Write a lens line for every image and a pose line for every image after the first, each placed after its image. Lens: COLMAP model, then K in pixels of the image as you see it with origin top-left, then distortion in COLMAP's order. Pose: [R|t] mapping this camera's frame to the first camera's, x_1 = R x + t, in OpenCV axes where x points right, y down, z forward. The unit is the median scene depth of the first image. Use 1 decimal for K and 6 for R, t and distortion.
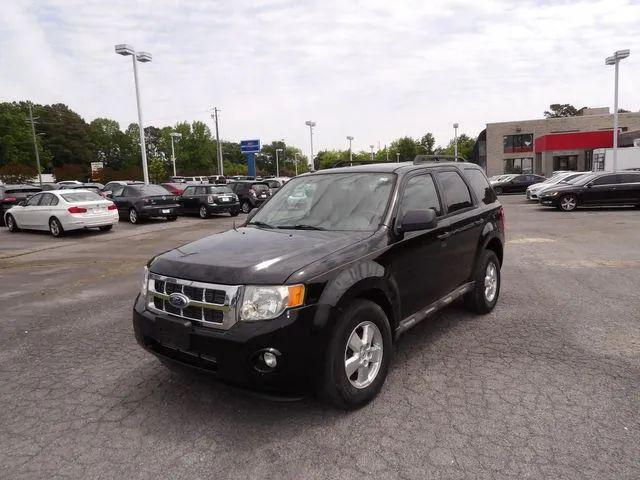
lens RADIAL K [[447.8, 0, 325.7], [0, 447.8, 238.9], [0, 0, 1]] dist [-0.017767, 0.022776]
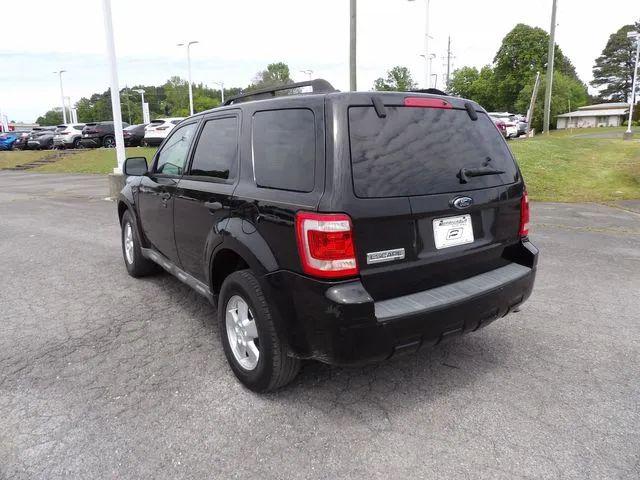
lens RADIAL K [[447.8, 0, 324.0], [0, 447.8, 233.3], [0, 0, 1]] dist [-0.017767, 0.022776]
pose [[-0.279959, 0.239131, -0.929752, 0.931806], [-0.103505, 0.955316, 0.276872, -0.194463], [0.954416, 0.173747, -0.242698, 1.401181]]
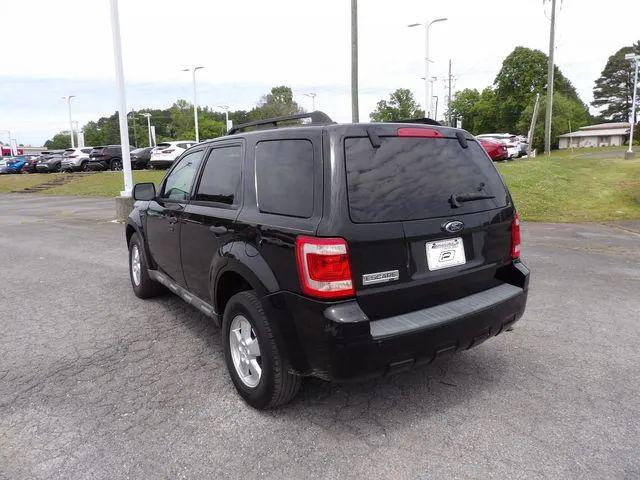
lens RADIAL K [[447.8, 0, 323.5], [0, 447.8, 233.3], [0, 0, 1]] dist [-0.017767, 0.022776]
pose [[-0.288047, 0.197650, -0.936997, 0.958731], [-0.097151, 0.967388, 0.233927, -0.206458], [0.952675, 0.158412, -0.259452, 1.414372]]
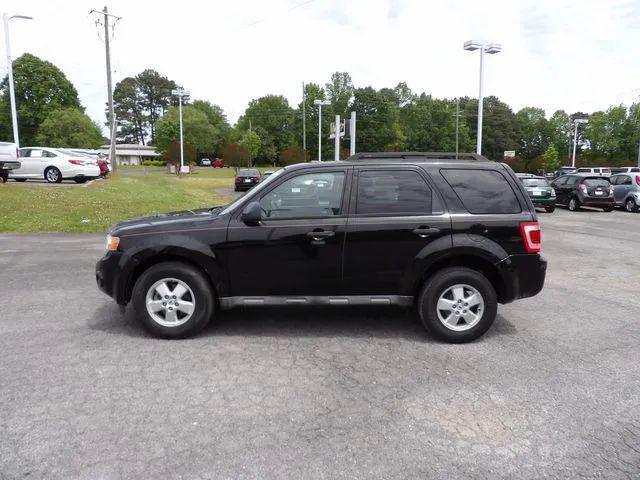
lens RADIAL K [[447.8, 0, 321.7], [0, 447.8, 235.0], [0, 0, 1]] dist [-0.017767, 0.022776]
pose [[0.637422, 0.146906, -0.756381, 0.941261], [-0.134162, 0.987822, 0.078795, -0.075380], [0.758745, 0.051252, 0.649368, 0.318883]]
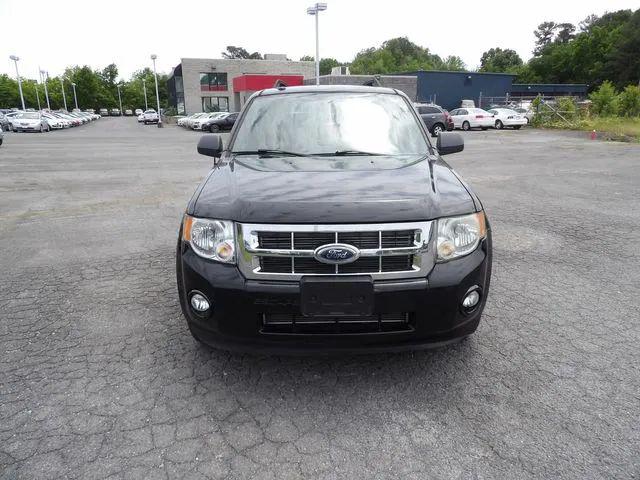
lens RADIAL K [[447.8, 0, 324.9], [0, 447.8, 236.2], [0, 0, 1]] dist [-0.017767, 0.022776]
pose [[0.790764, -0.130580, 0.598031, -0.510941], [0.053443, 0.987979, 0.145058, 0.001891], [-0.609784, -0.082746, 0.788237, 0.287752]]
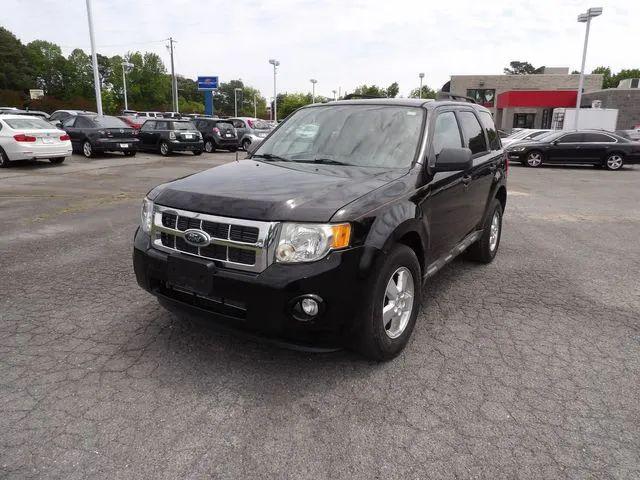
lens RADIAL K [[447.8, 0, 325.7], [0, 447.8, 234.2], [0, 0, 1]] dist [-0.017767, 0.022776]
pose [[0.994404, 0.034576, 0.099830, -0.110381], [-0.045101, 0.993431, 0.105172, 0.019453], [-0.095538, -0.109086, 0.989431, 0.080327]]
